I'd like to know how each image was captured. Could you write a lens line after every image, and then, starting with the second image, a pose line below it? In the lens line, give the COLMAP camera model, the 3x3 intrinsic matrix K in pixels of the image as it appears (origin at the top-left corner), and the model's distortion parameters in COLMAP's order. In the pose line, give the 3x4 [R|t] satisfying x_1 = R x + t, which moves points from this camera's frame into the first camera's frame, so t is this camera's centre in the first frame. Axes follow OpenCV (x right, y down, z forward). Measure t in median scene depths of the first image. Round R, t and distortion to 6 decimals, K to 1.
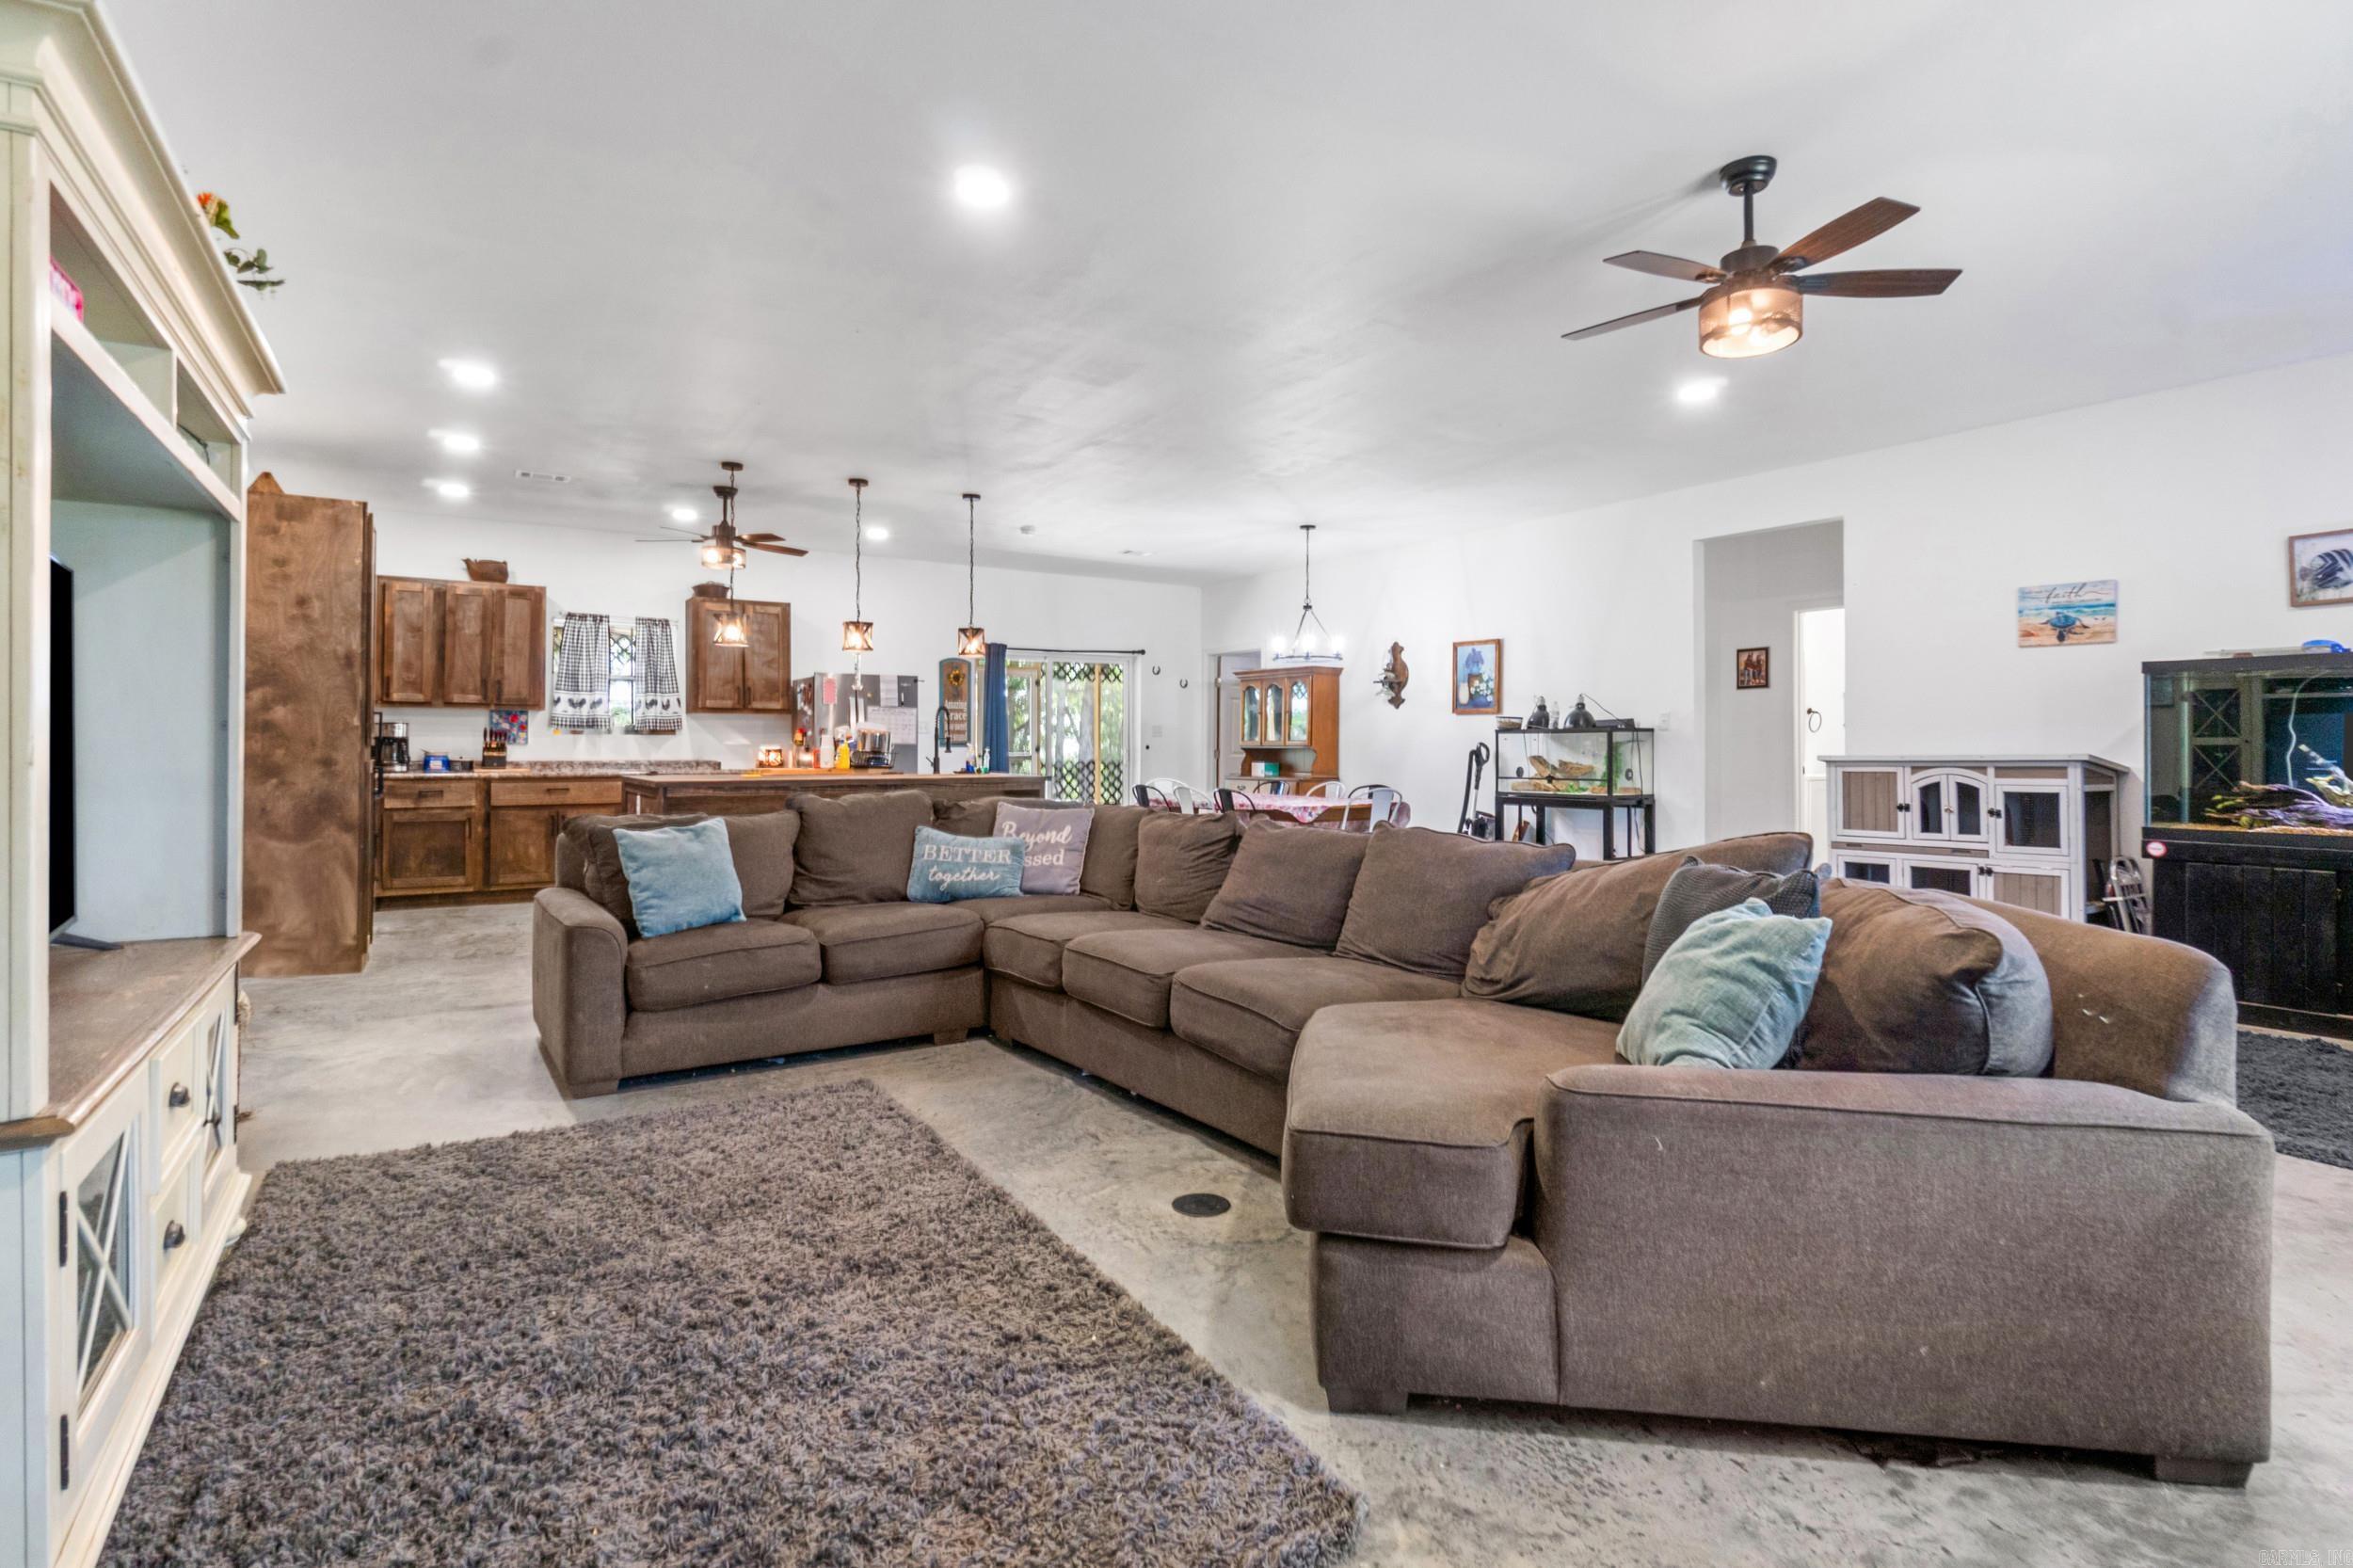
lens RADIAL K [[1130.9, 0, 1153.7], [0, 1130.9, 739.6], [0, 0, 1]] dist [-0.000410, 0.000020]
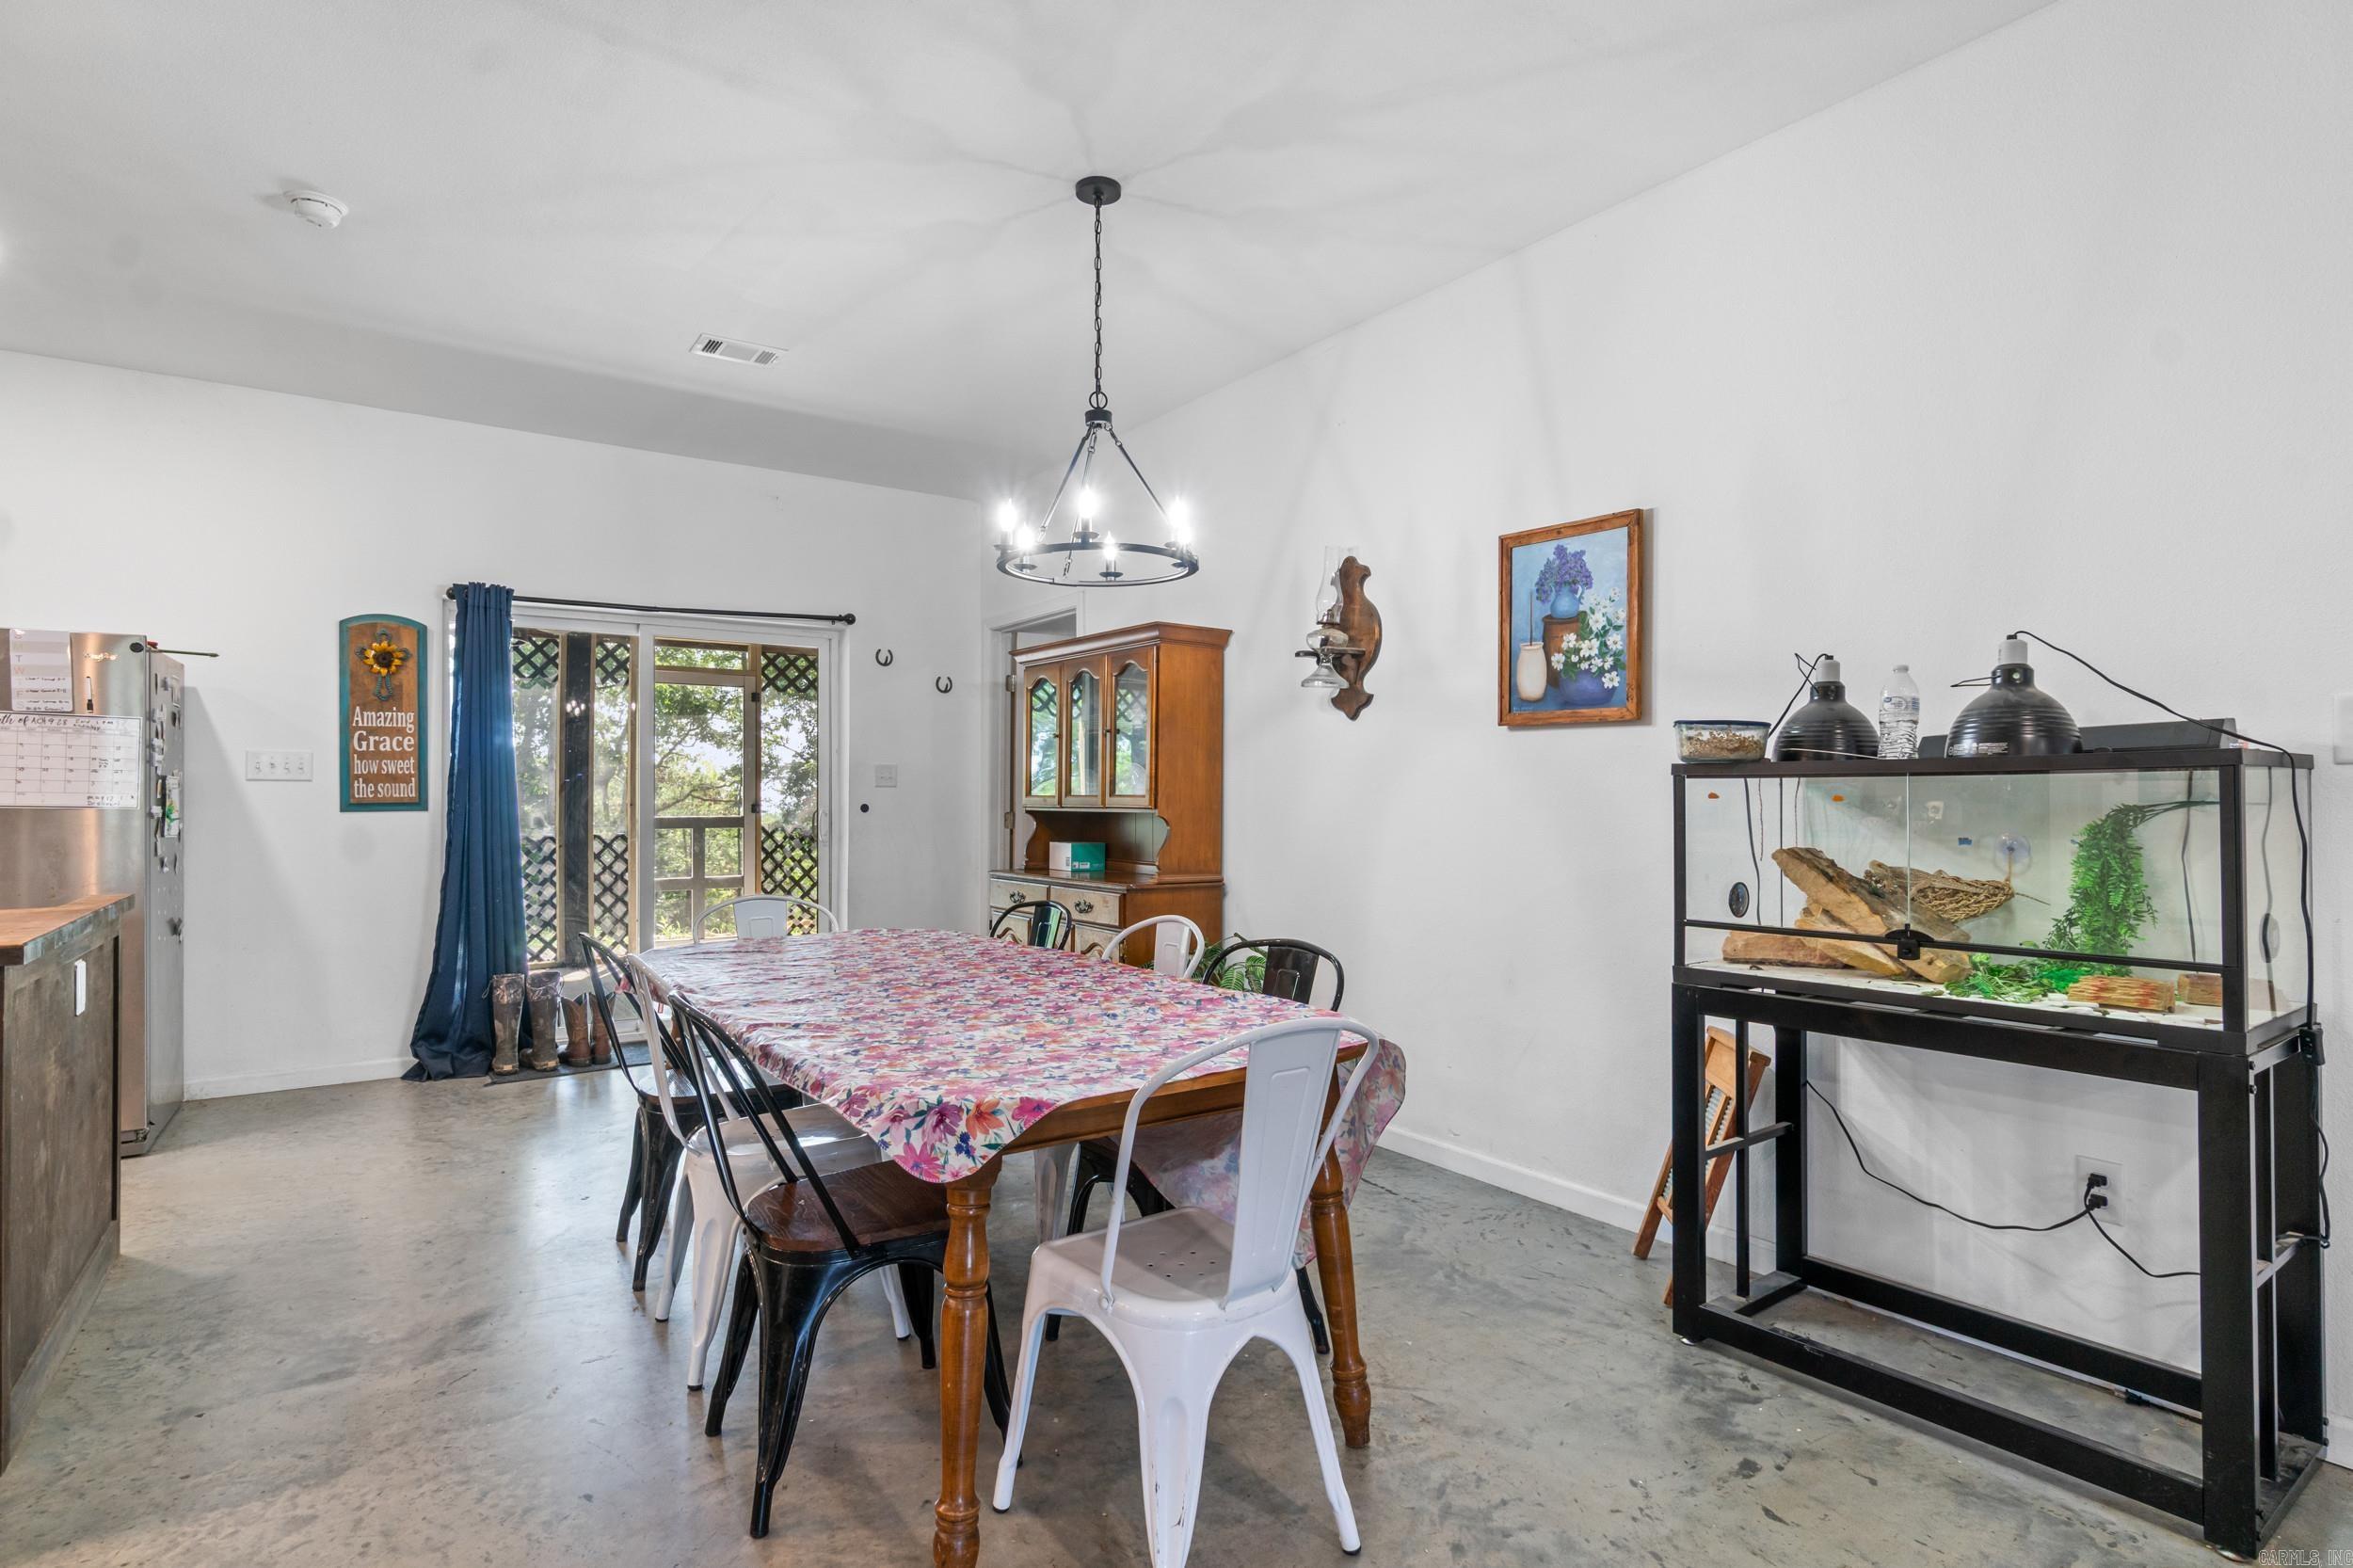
lens RADIAL K [[1177.3, 0, 1135.8], [0, 1177.3, 787.0], [0, 0, 1]] dist [-0.003829, -0.000529]
pose [[0.999550, -0.002106, 0.029925, 0.140207], [0.002127, 0.999998, -0.000669, -0.002948], [-0.029923, 0.000732, 0.999552, 0.653675]]
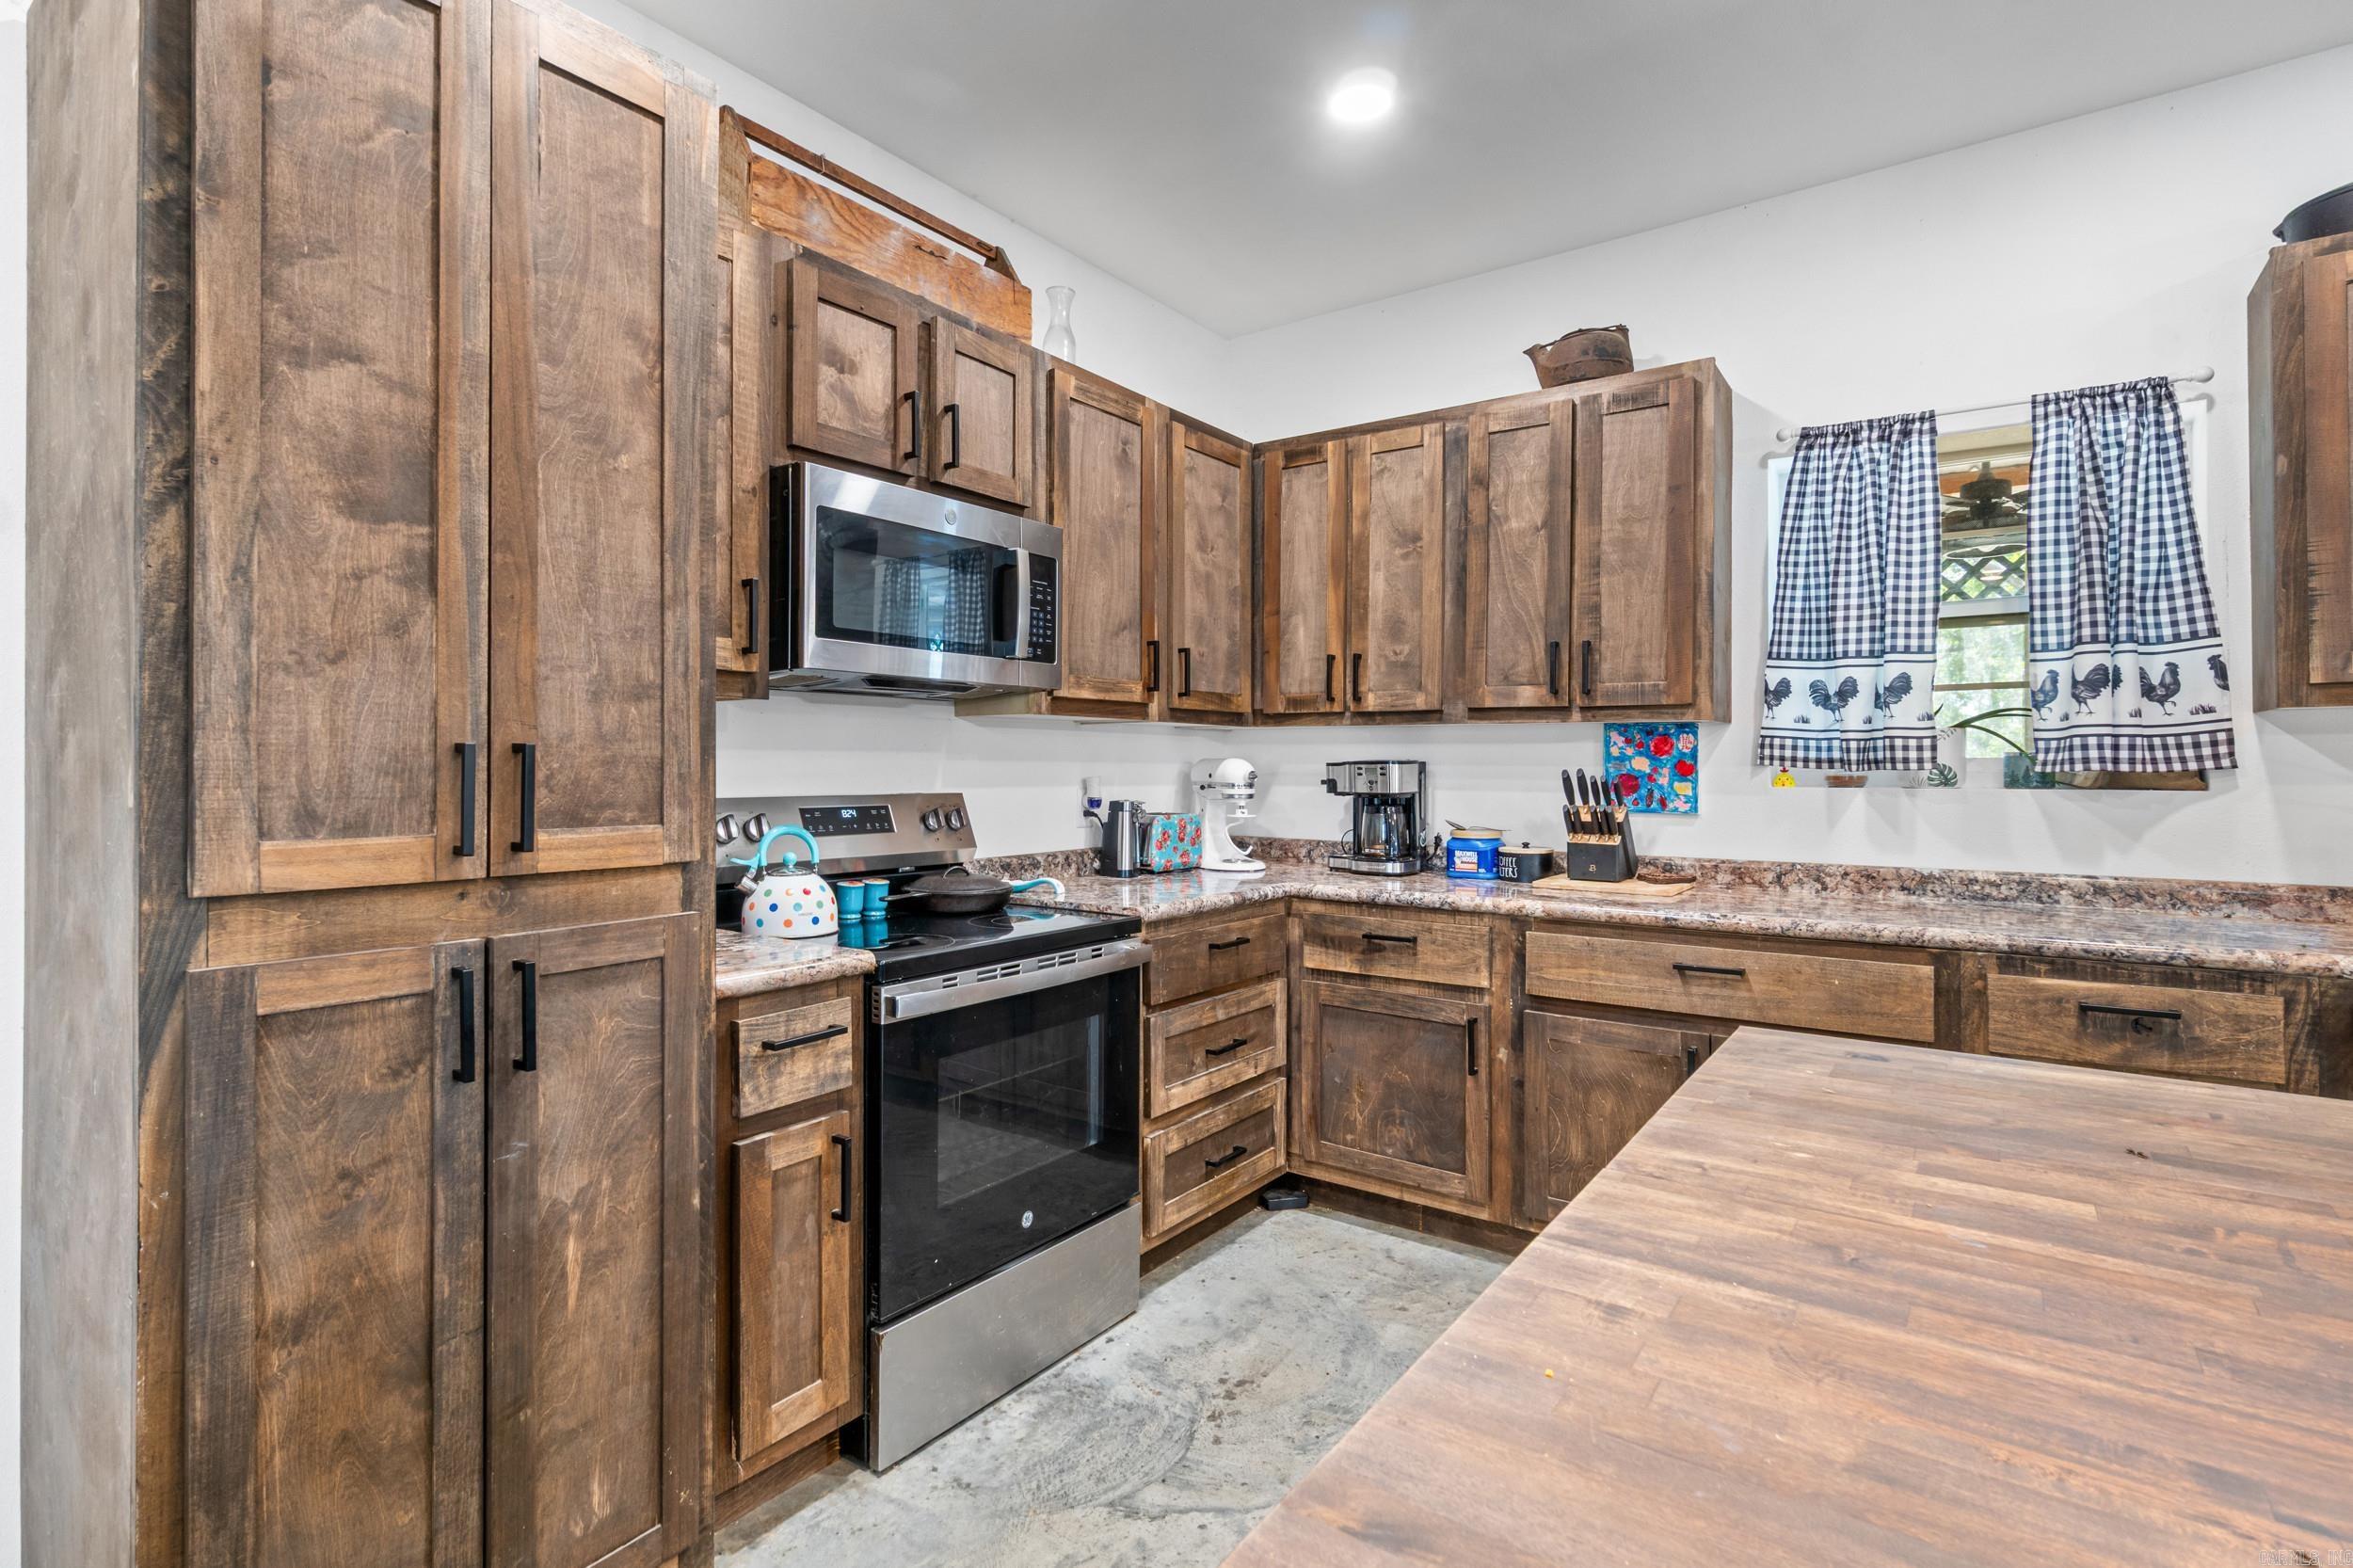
lens RADIAL K [[1131.7, 0, 1166.8], [0, 1131.7, 760.4], [0, 0, 1]] dist [0.000725, 0.000207]
pose [[0.352577, -0.006129, -0.935763, -0.276911], [0.006280, 0.999972, -0.004184, -0.013221], [0.935762, -0.004402, 0.352606, 0.726251]]
